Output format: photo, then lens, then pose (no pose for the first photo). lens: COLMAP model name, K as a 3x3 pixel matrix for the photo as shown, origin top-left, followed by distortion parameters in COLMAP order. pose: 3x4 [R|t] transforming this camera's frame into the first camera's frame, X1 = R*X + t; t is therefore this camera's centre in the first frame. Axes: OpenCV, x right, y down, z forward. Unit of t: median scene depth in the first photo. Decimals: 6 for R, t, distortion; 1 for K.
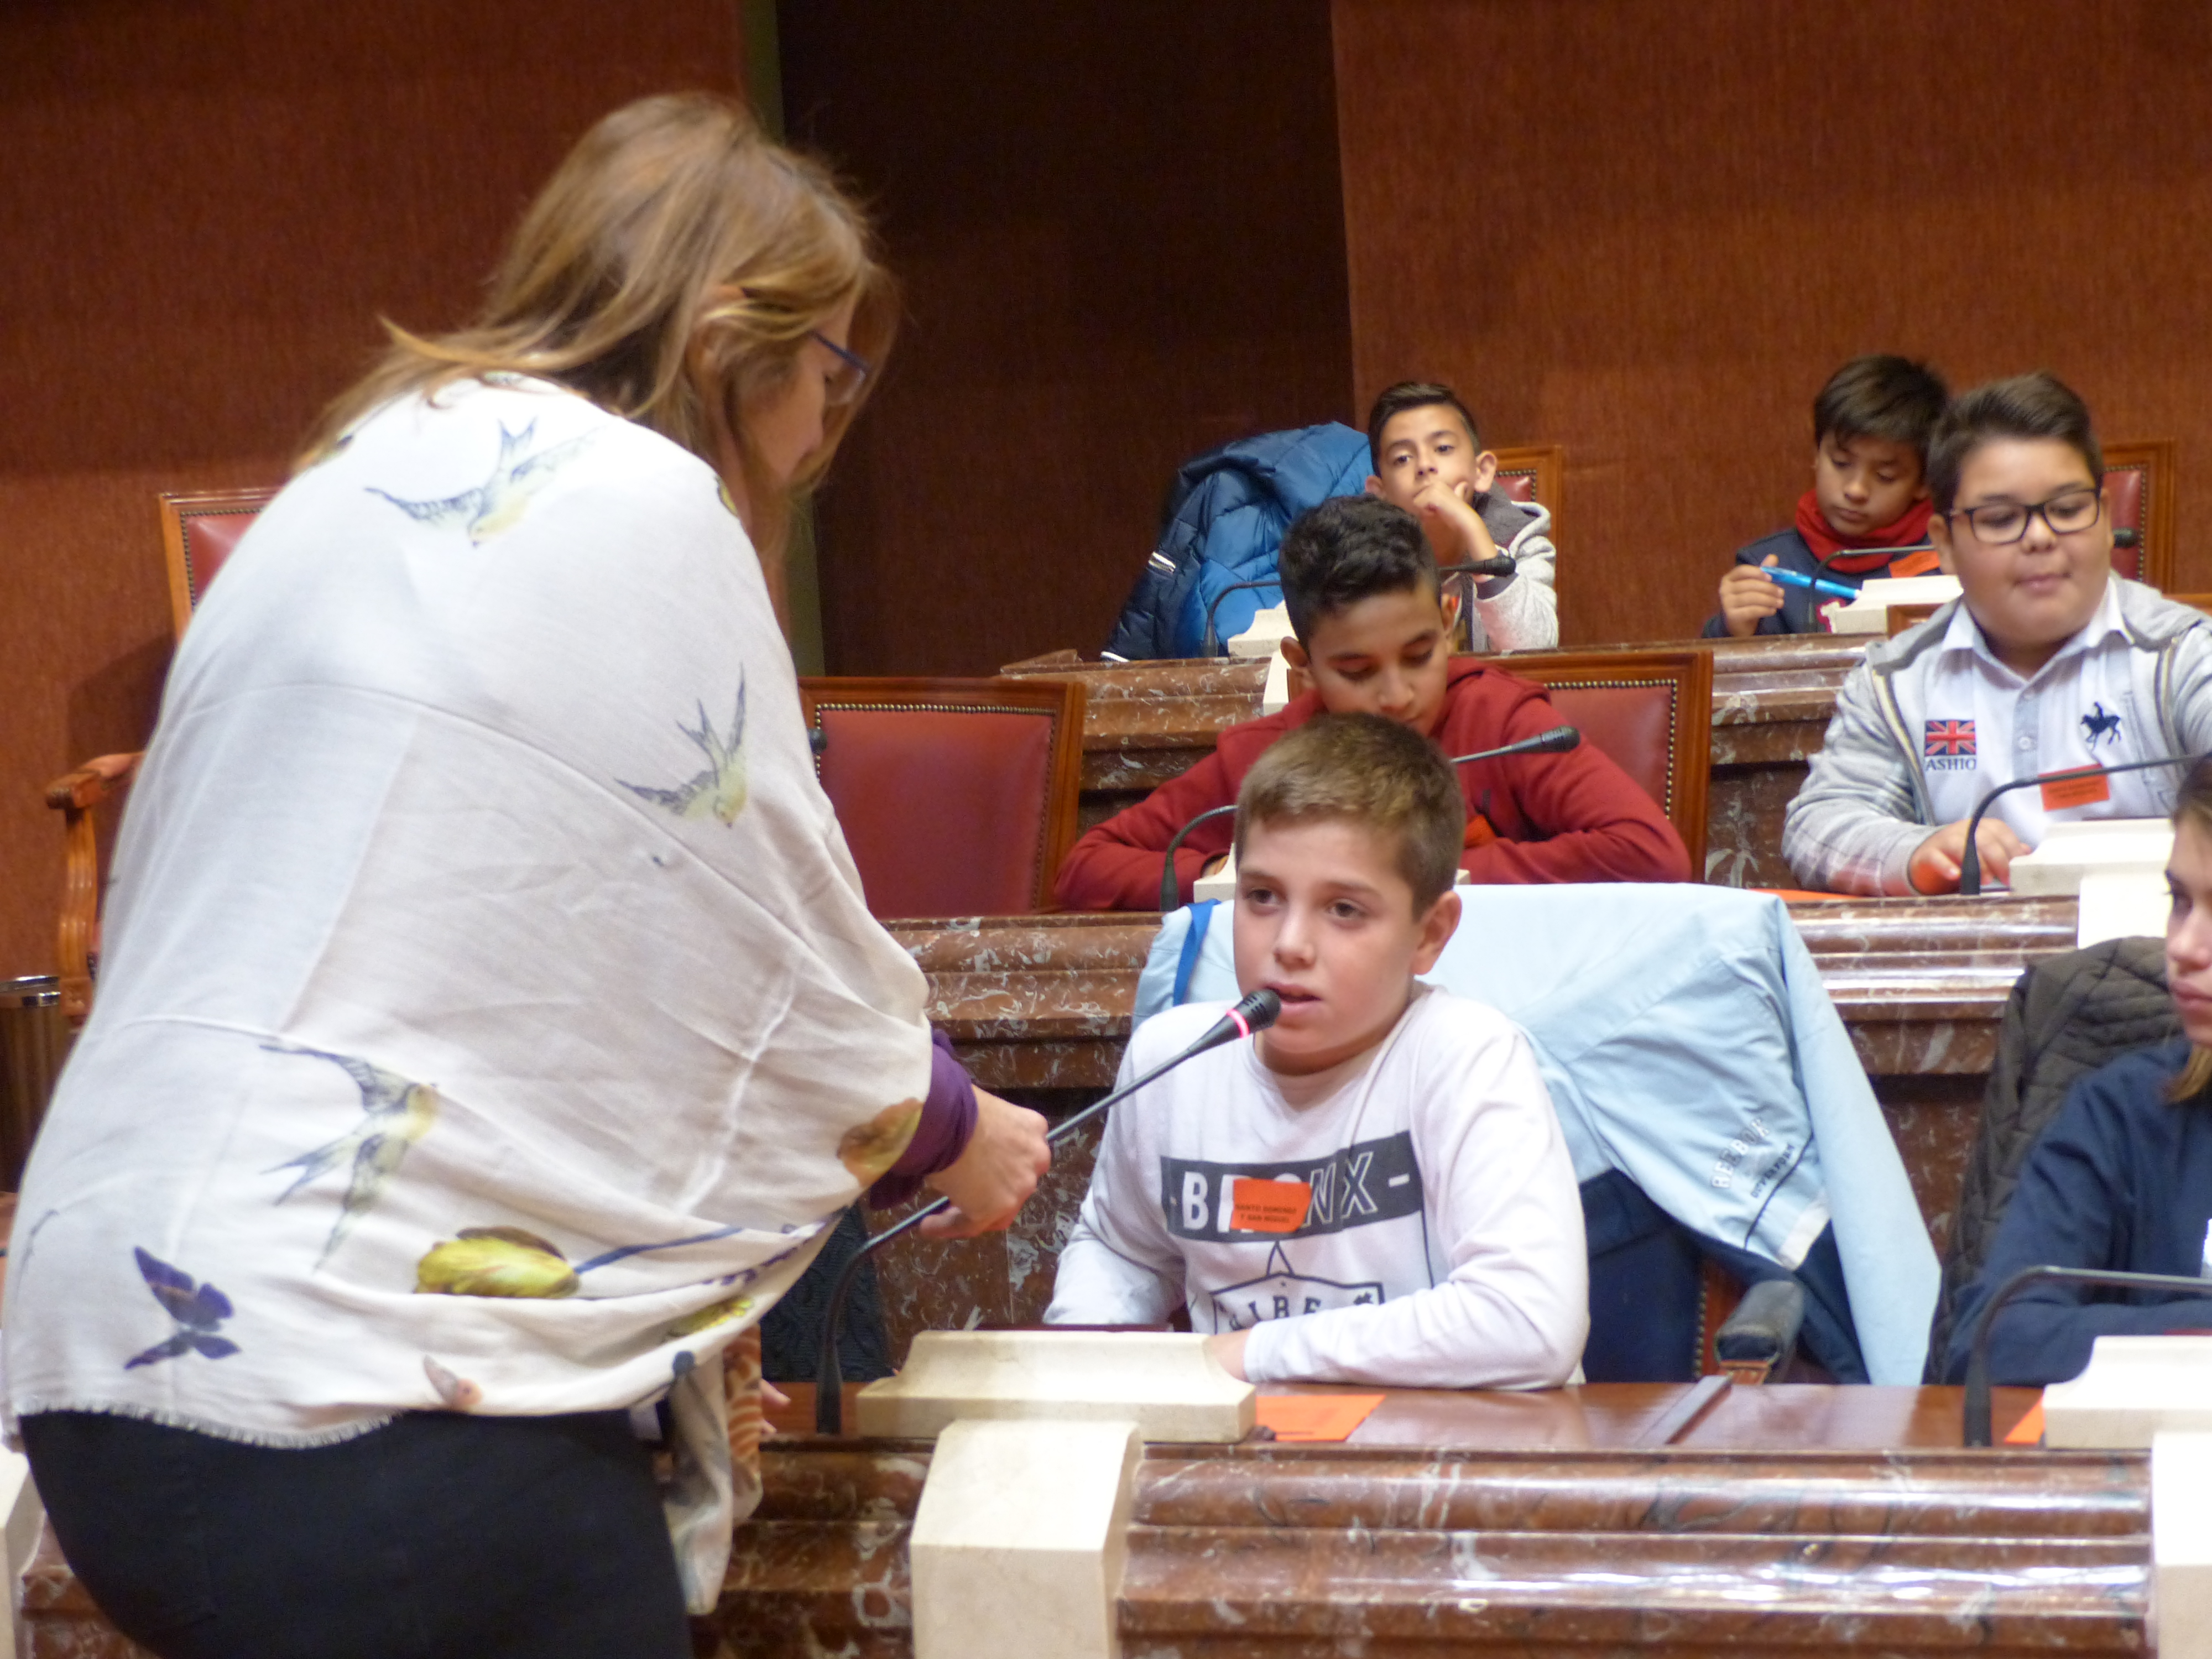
lens RADIAL K [[4550.3, 0, 1111.8], [0, 4550.3, 817.5], [0, 0, 1]] dist [0.007983, 0.000000]
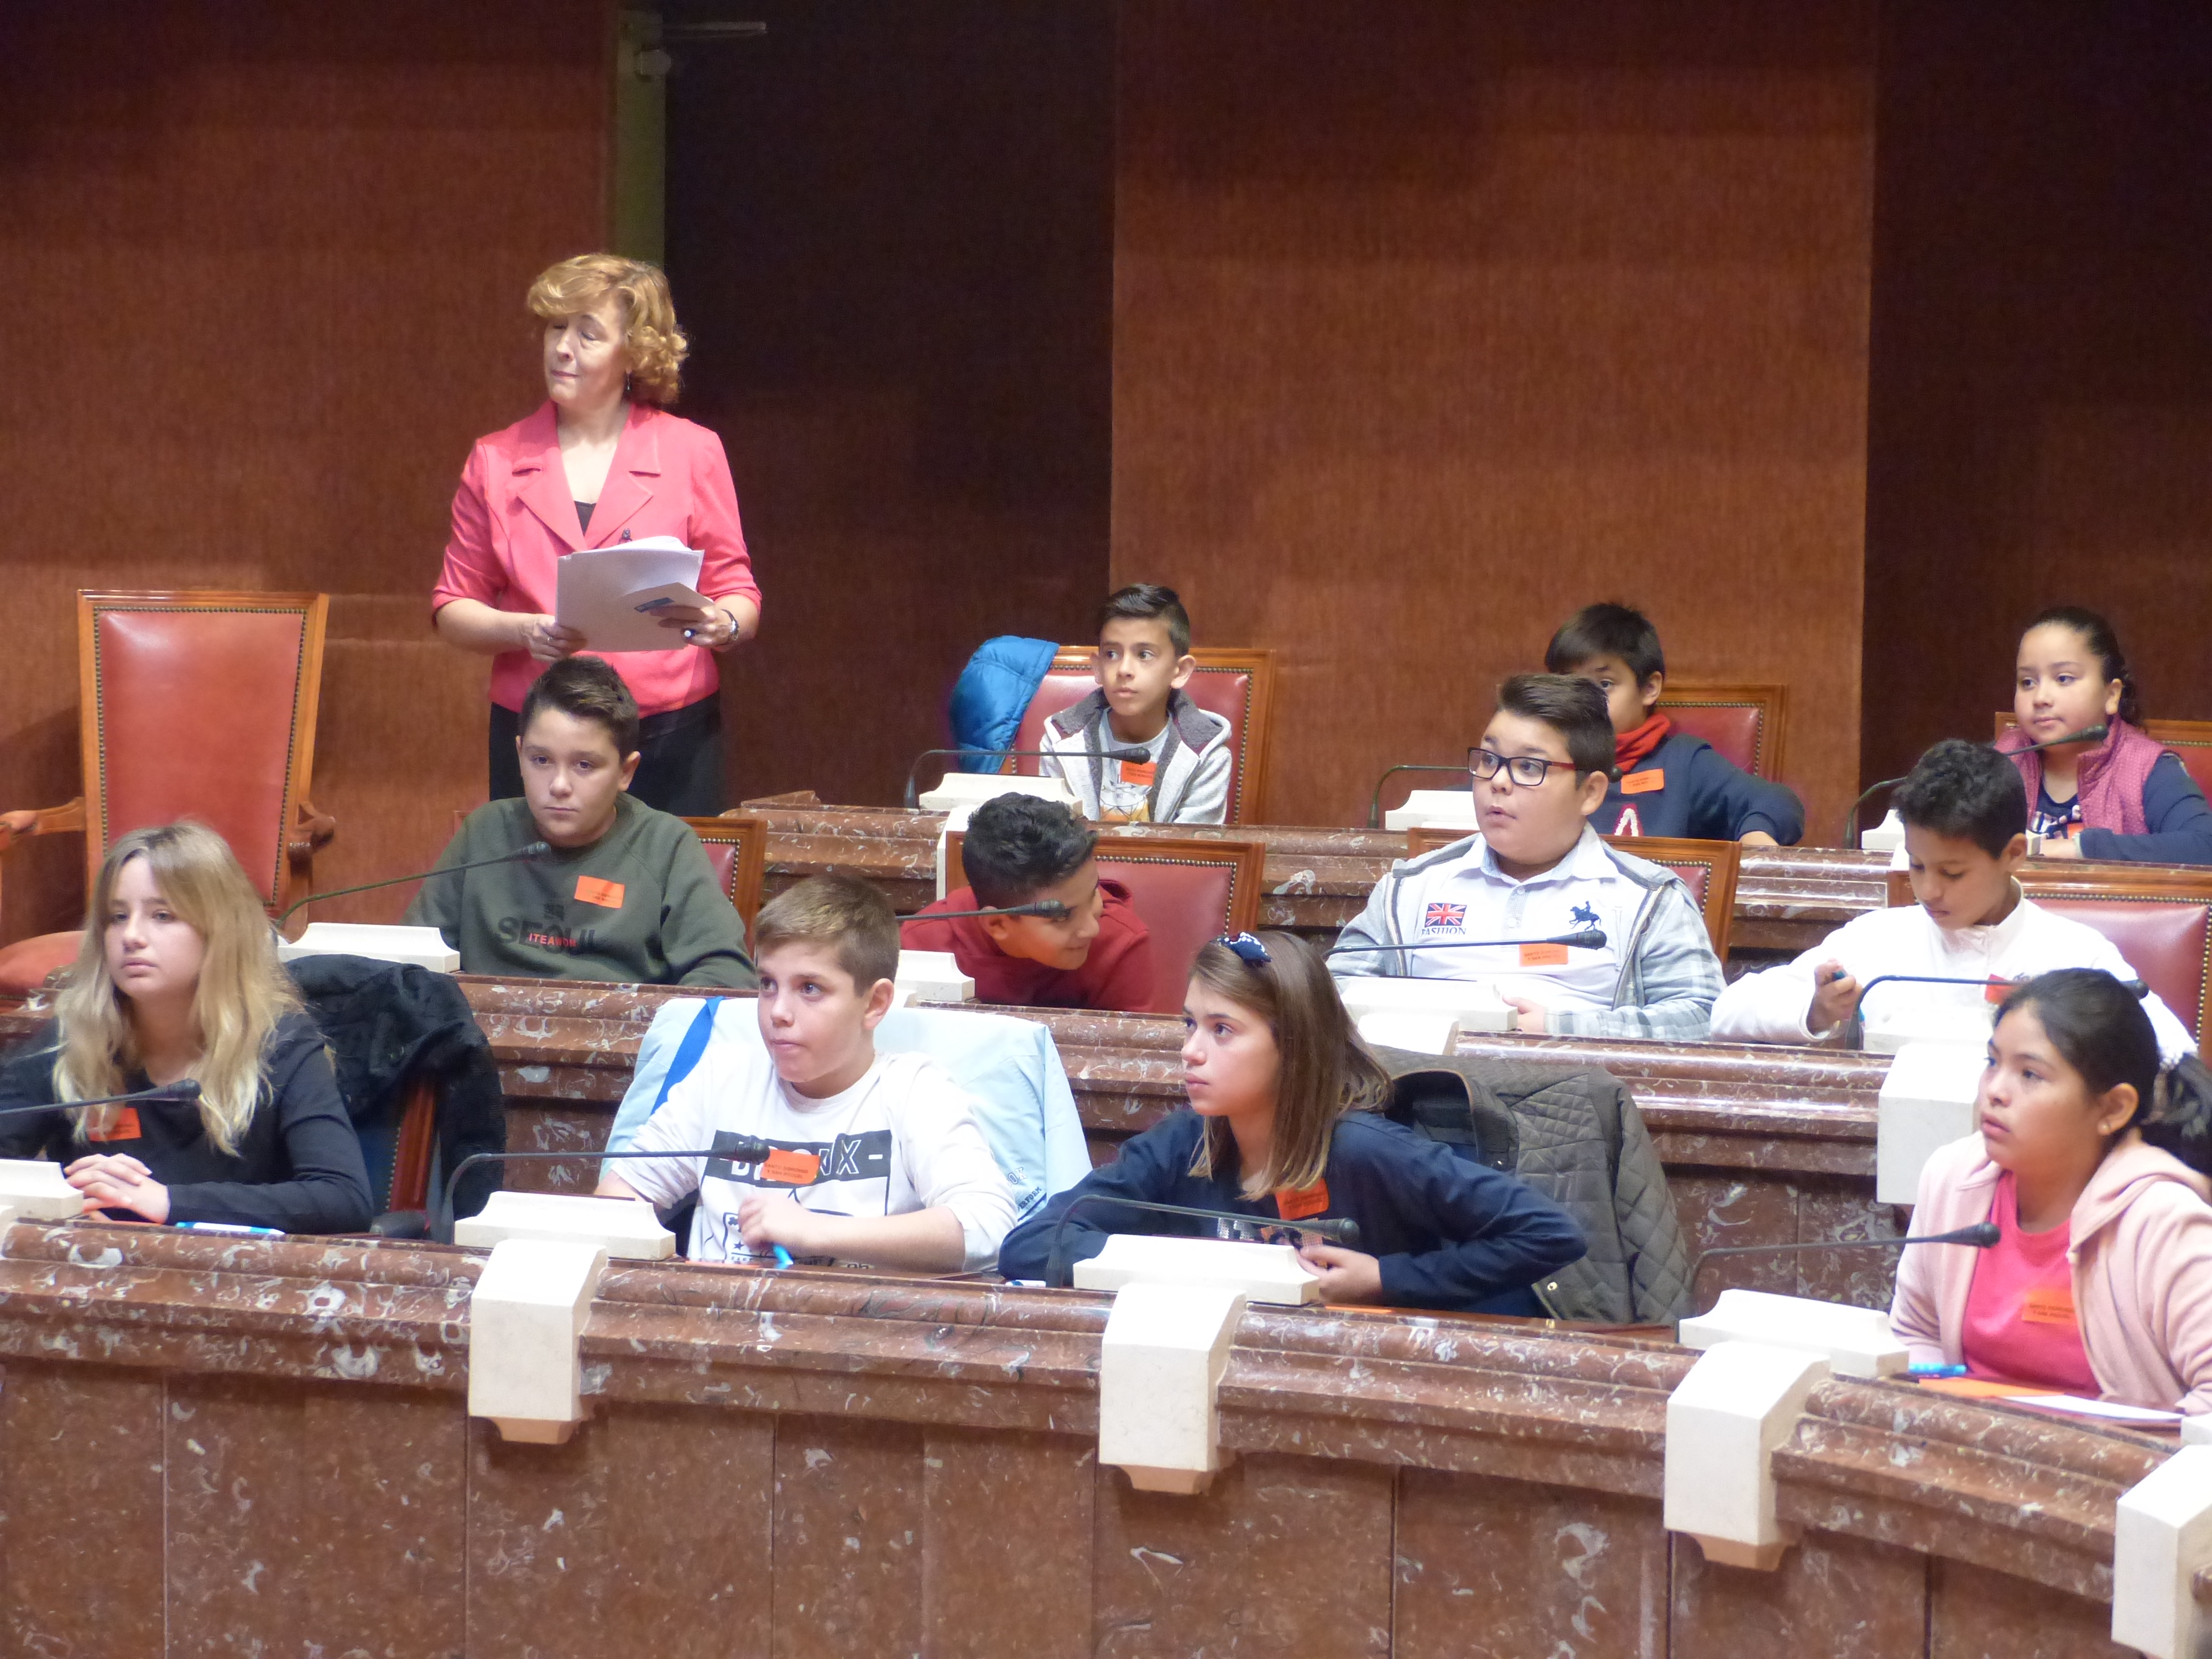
lens RADIAL K [[6563.8, 0, 1102.3], [0, 6563.8, 835.5], [0, 0, 1]] dist [-0.008947, 0.000000]
pose [[0.996090, 0.080361, -0.036691, 0.148569], [-0.081068, 0.996542, -0.018219, 0.000892], [0.035100, 0.021122, 0.999161, -0.836210]]
